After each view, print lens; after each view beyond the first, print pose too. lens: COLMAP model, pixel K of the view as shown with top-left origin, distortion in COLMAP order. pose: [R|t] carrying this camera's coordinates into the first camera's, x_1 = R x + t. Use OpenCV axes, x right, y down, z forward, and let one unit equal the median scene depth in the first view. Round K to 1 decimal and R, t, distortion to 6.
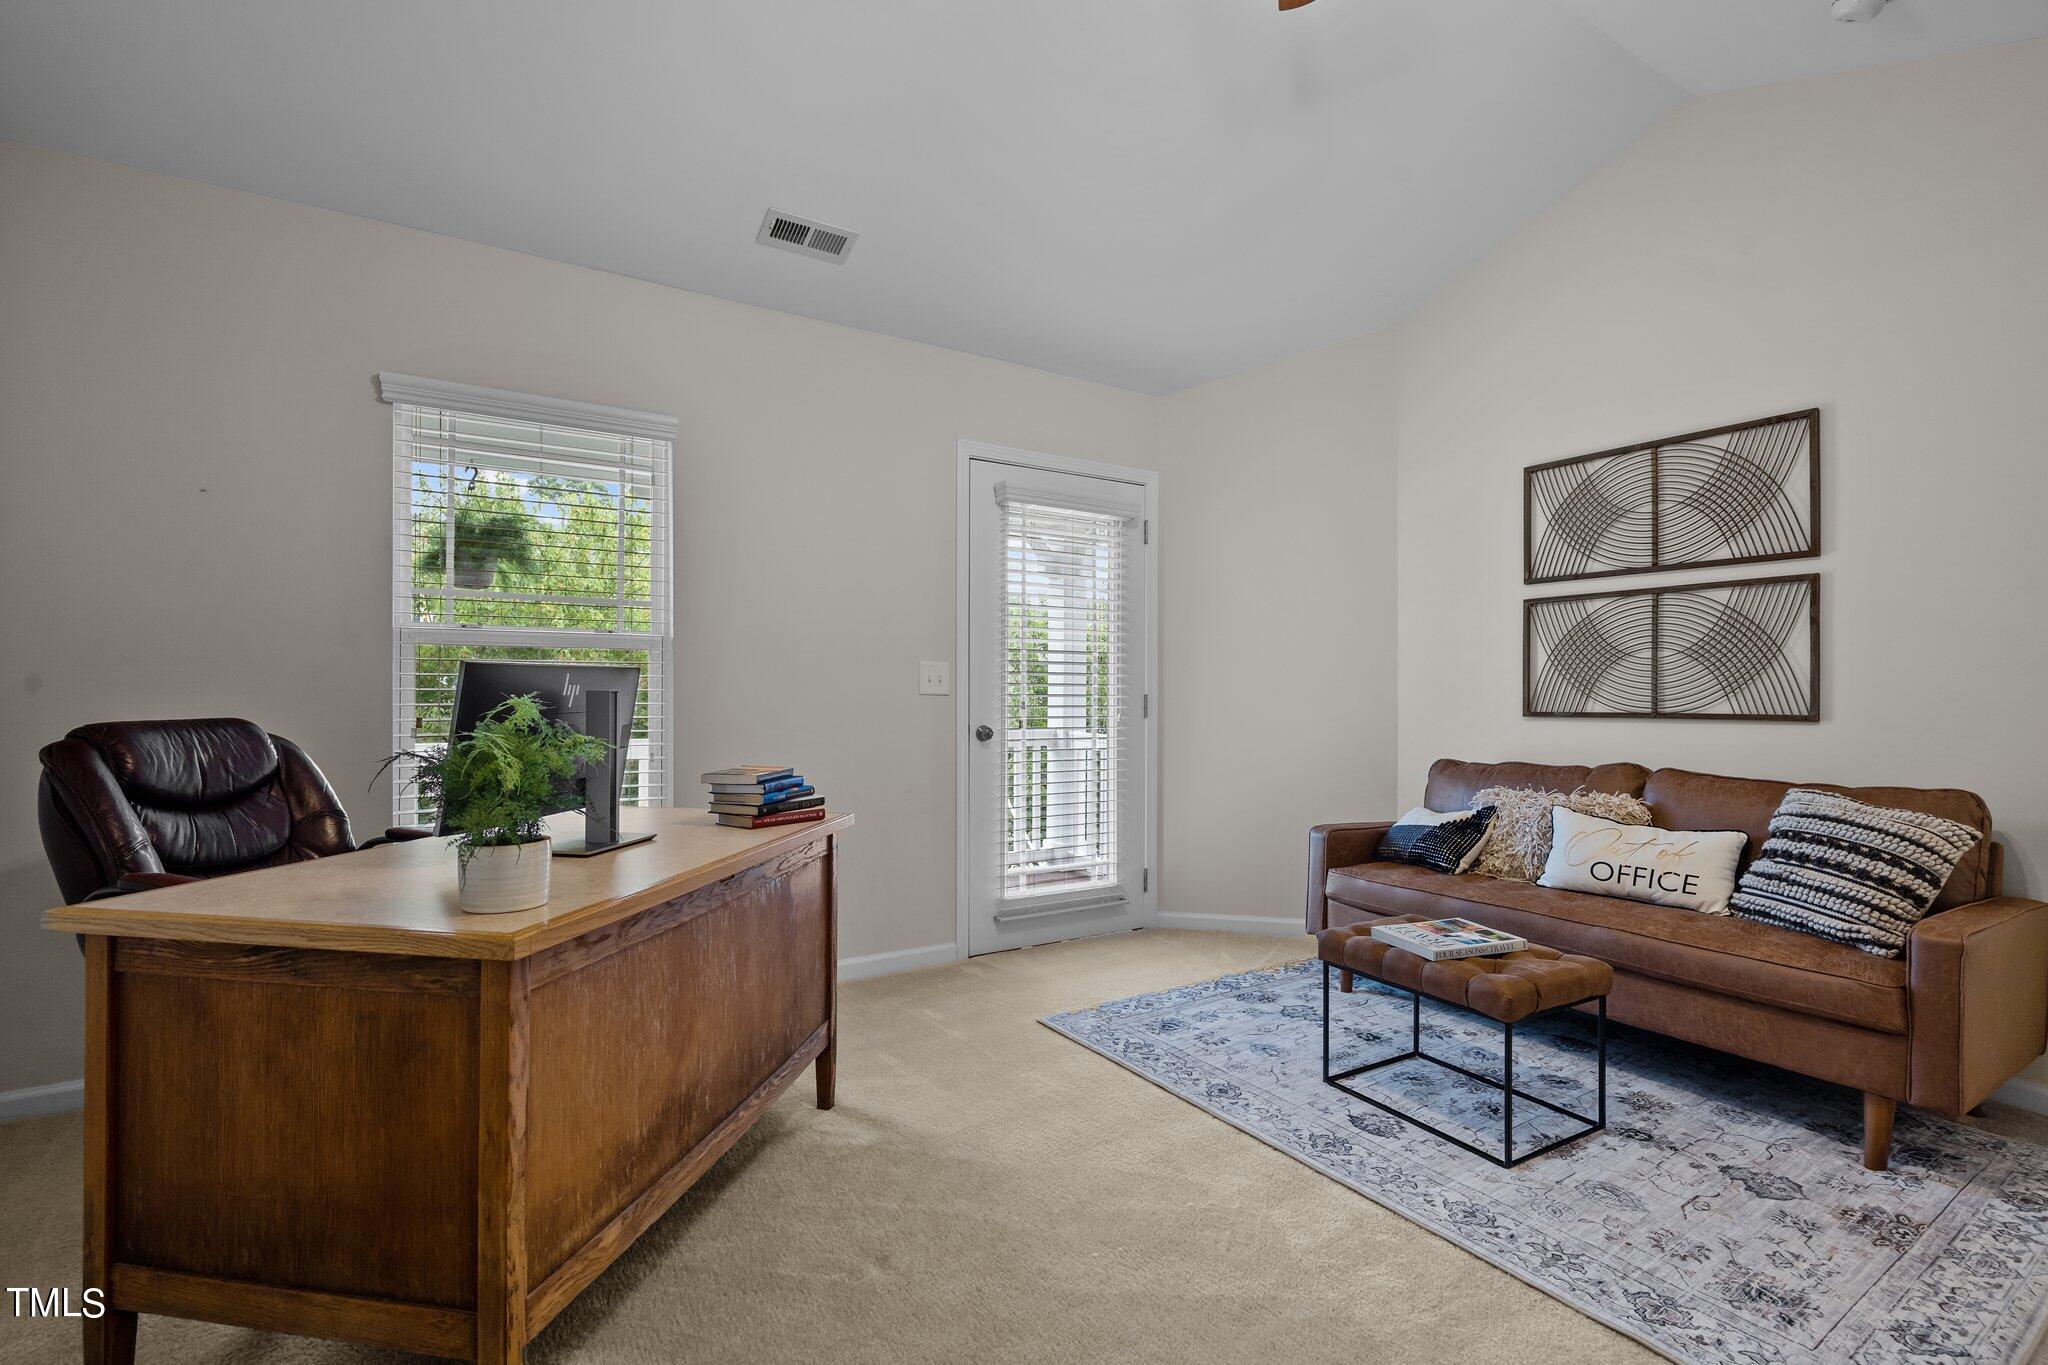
lens RADIAL K [[934.4, 0, 1020.7], [0, 934.4, 686.5], [0, 0, 1]] dist [-0.004994, 0.003339]
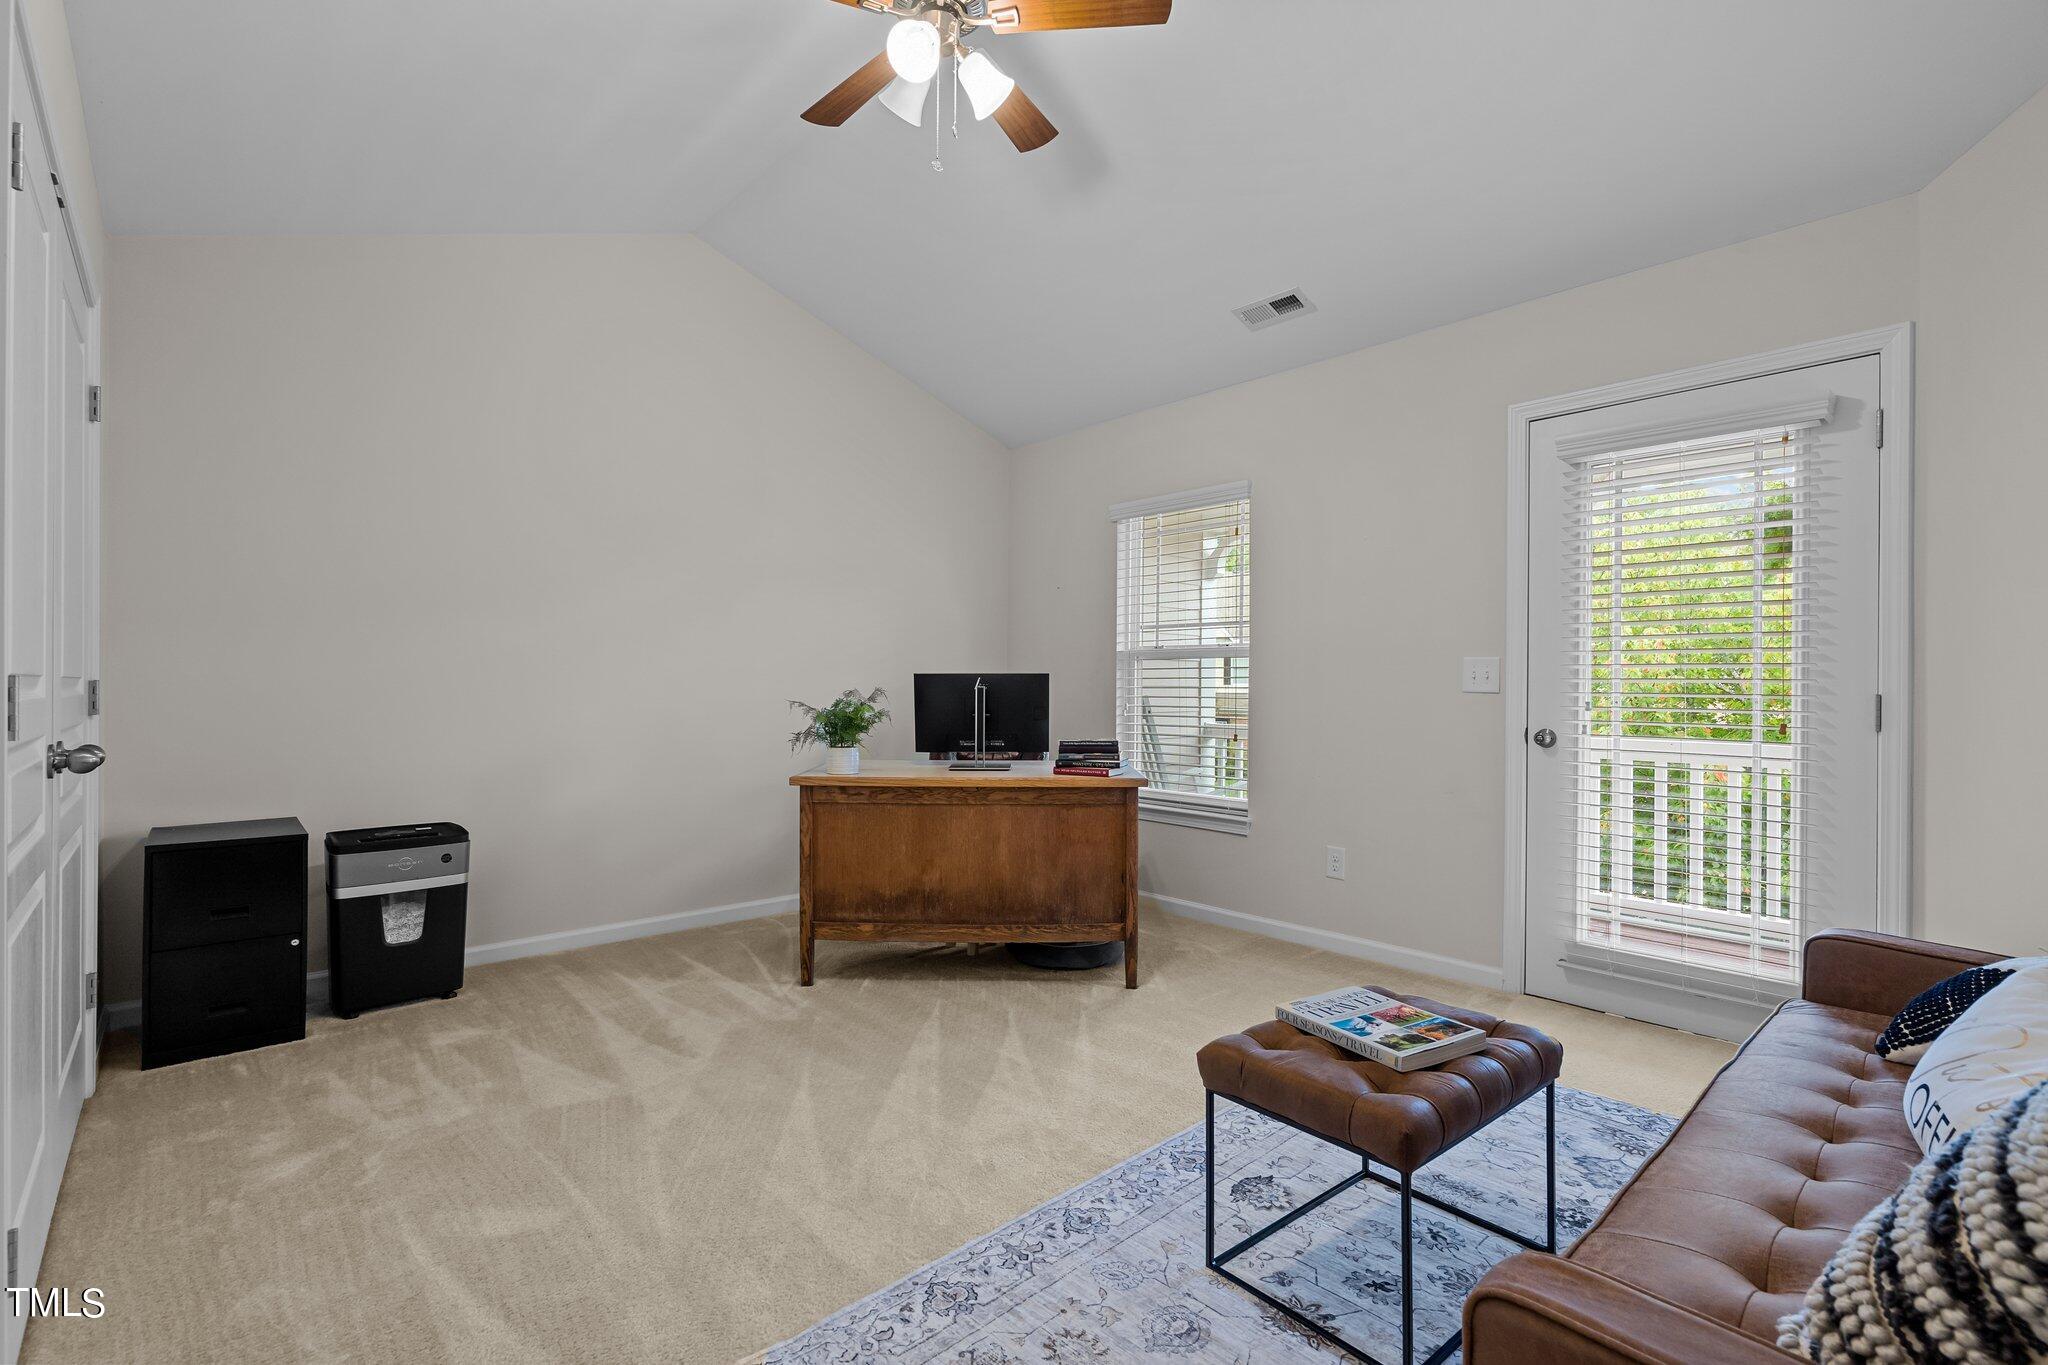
lens RADIAL K [[934.4, 0, 1015.8], [0, 934.4, 683.3], [0, 0, 1]] dist [-0.004994, 0.003339]
pose [[0.164276, -0.003887, -0.986407, 0.949791], [0.000699, 0.999992, -0.003824, 0.003862], [0.986414, -0.000062, 0.164277, 0.506729]]
